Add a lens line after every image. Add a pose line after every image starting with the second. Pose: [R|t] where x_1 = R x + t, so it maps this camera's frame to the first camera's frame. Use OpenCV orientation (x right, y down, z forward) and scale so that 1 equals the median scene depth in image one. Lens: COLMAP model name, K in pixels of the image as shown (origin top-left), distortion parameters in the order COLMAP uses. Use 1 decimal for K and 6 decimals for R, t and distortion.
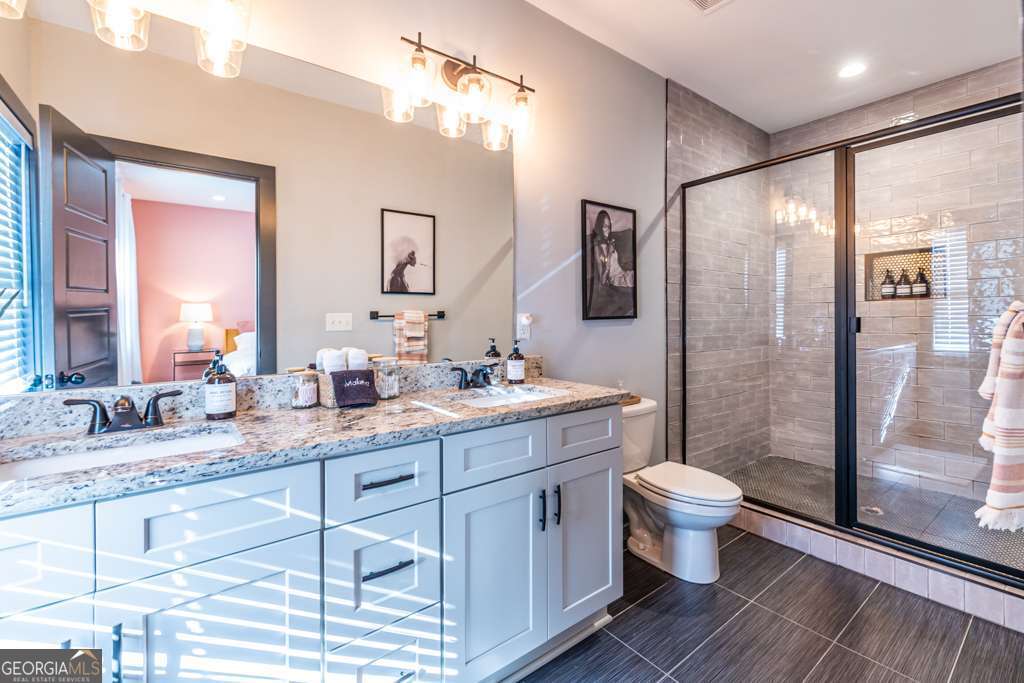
lens RADIAL K [[436.3, 0, 514.2], [0, 436.3, 330.2], [0, 0, 1]] dist [0.002014, -0.000033]
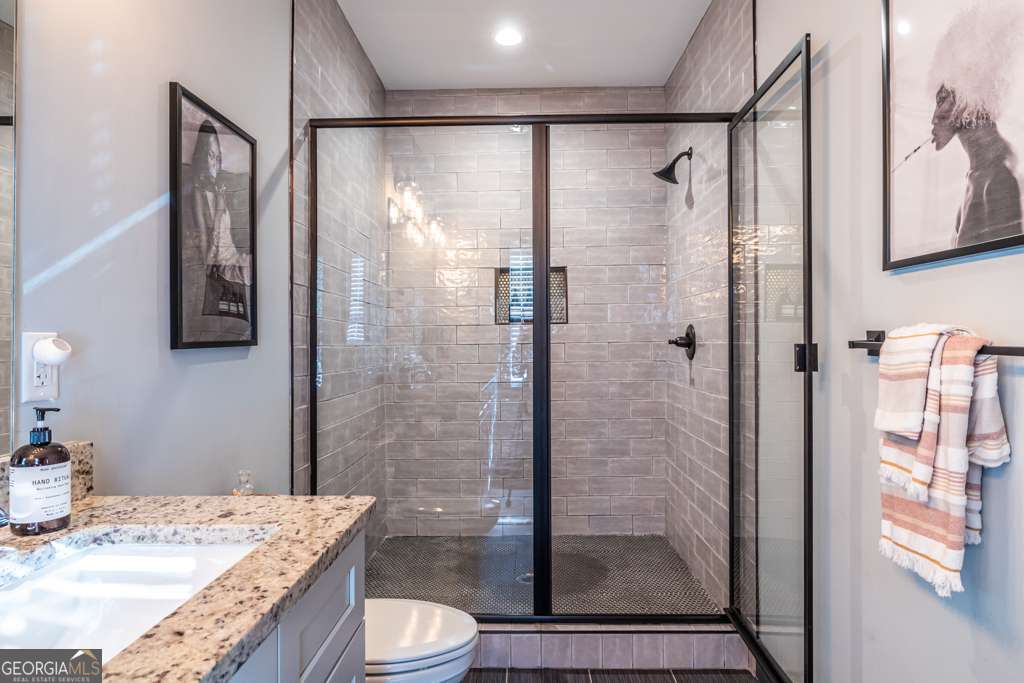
lens RADIAL K [[616.4, 0, 512.6], [0, 616.4, 345.9], [0, 0, 1]] dist [-0.004577, 0.001847]
pose [[0.622952, -0.002067, 0.782257, -0.116637], [0.024743, 0.999548, -0.017063, -0.006697], [-0.781868, 0.029984, 0.622722, 0.316608]]
